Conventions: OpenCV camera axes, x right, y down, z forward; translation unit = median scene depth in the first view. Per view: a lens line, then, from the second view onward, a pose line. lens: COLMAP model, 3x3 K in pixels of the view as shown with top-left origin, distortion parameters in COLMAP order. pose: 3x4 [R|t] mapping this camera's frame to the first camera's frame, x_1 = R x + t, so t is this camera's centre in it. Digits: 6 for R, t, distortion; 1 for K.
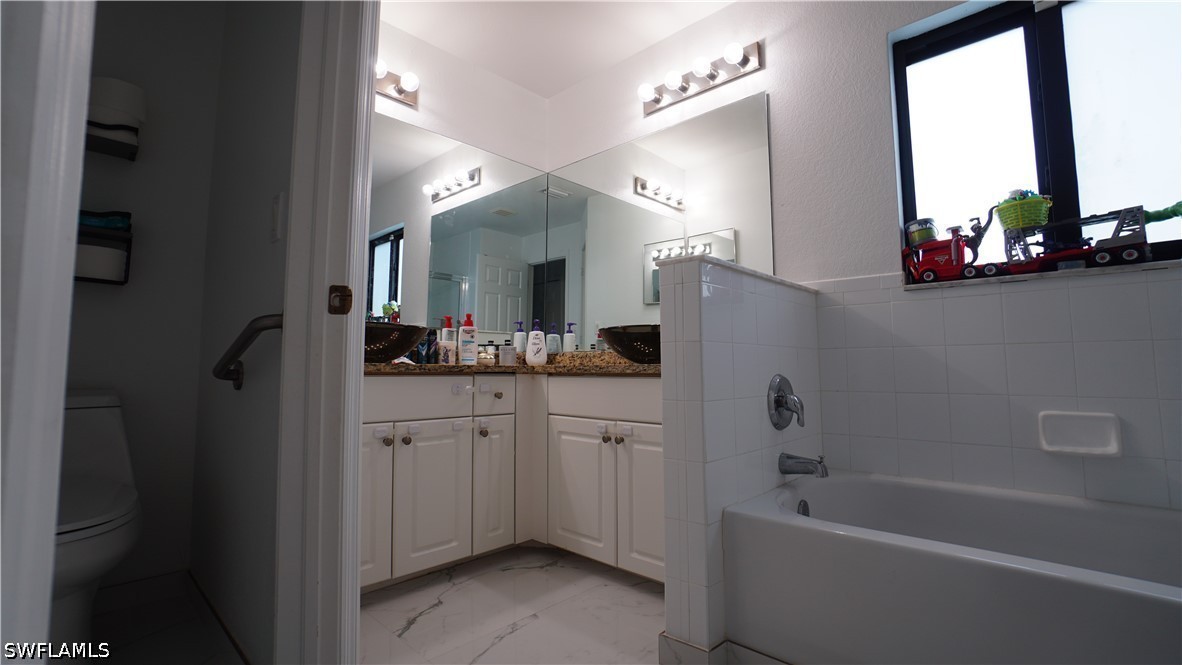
lens RADIAL K [[512.1, 0, 590.5], [0, 512.1, 326.4], [0, 0, 1]] dist [-0.010521, 0.001041]
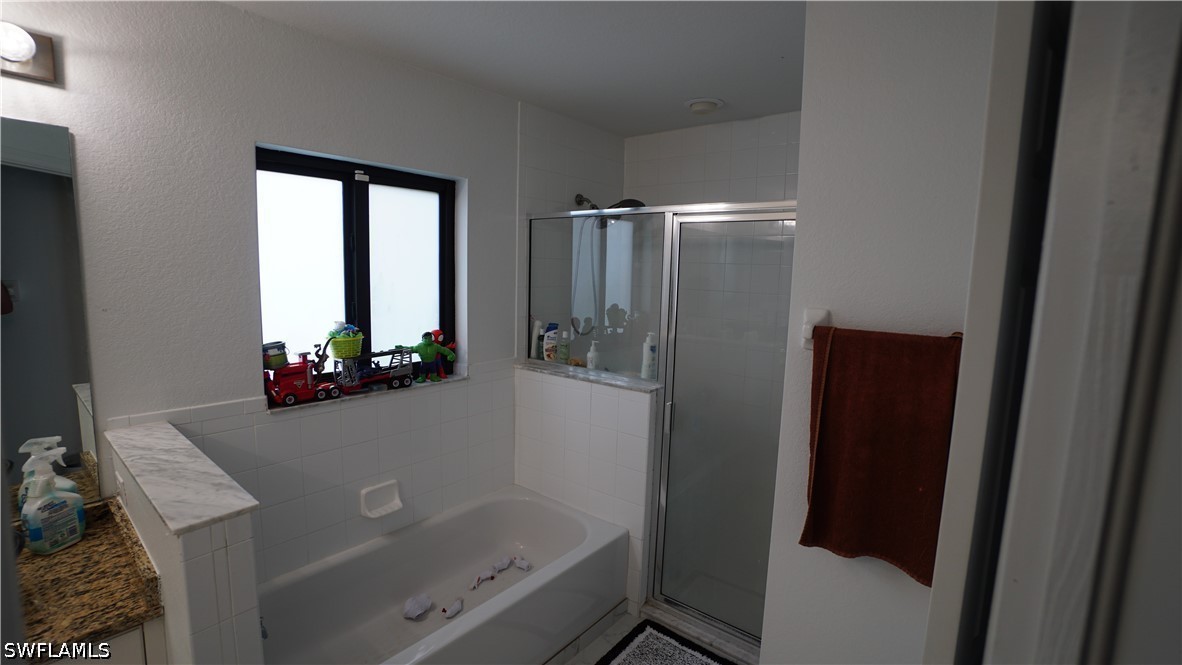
lens RADIAL K [[512.1, 0, 589.4], [0, 512.1, 336.8], [0, 0, 1]] dist [-0.010521, 0.001041]
pose [[-0.057300, -0.119869, 0.991135, -0.446693], [-0.110397, 0.987438, 0.113039, -0.430769], [-0.992234, -0.102941, -0.069813, 0.457551]]
